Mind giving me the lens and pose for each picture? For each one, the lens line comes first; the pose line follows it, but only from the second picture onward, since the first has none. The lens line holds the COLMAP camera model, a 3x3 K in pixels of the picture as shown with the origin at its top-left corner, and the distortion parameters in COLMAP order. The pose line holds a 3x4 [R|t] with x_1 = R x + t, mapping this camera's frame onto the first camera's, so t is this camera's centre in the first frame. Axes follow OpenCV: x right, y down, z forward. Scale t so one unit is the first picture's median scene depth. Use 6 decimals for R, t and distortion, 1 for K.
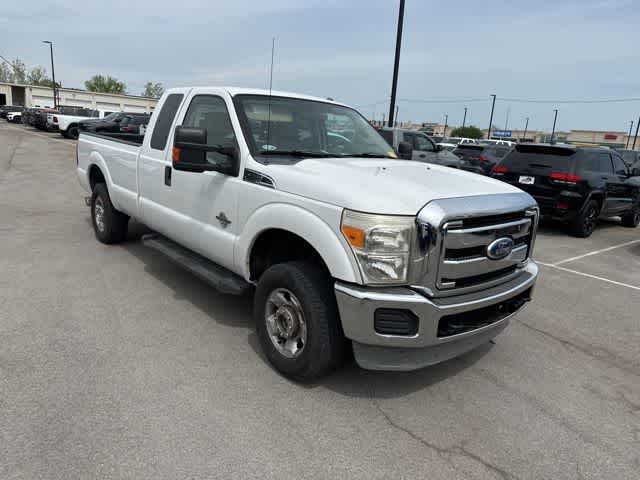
lens RADIAL K [[452.5, 0, 315.3], [0, 452.5, 239.8], [0, 0, 1]] dist [0.061847, -0.069162]
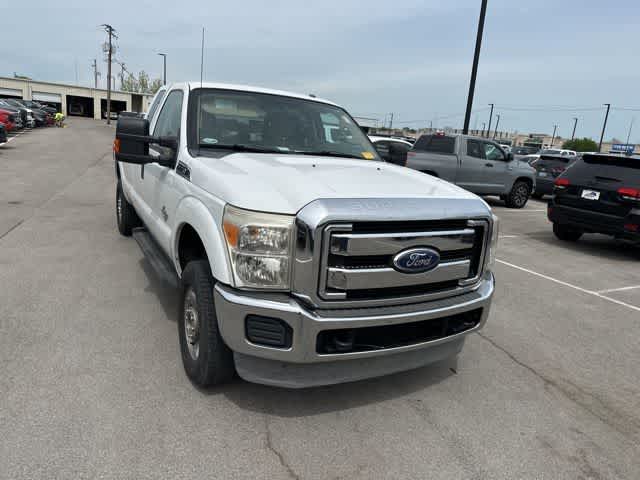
lens RADIAL K [[452.5, 0, 315.3], [0, 452.5, 239.8], [0, 0, 1]] dist [0.061847, -0.069162]
pose [[0.977711, 0.064530, -0.199794, 0.349642], [-0.068150, 0.997611, -0.011289, 0.002726], [0.198588, 0.024653, 0.979773, 0.106448]]
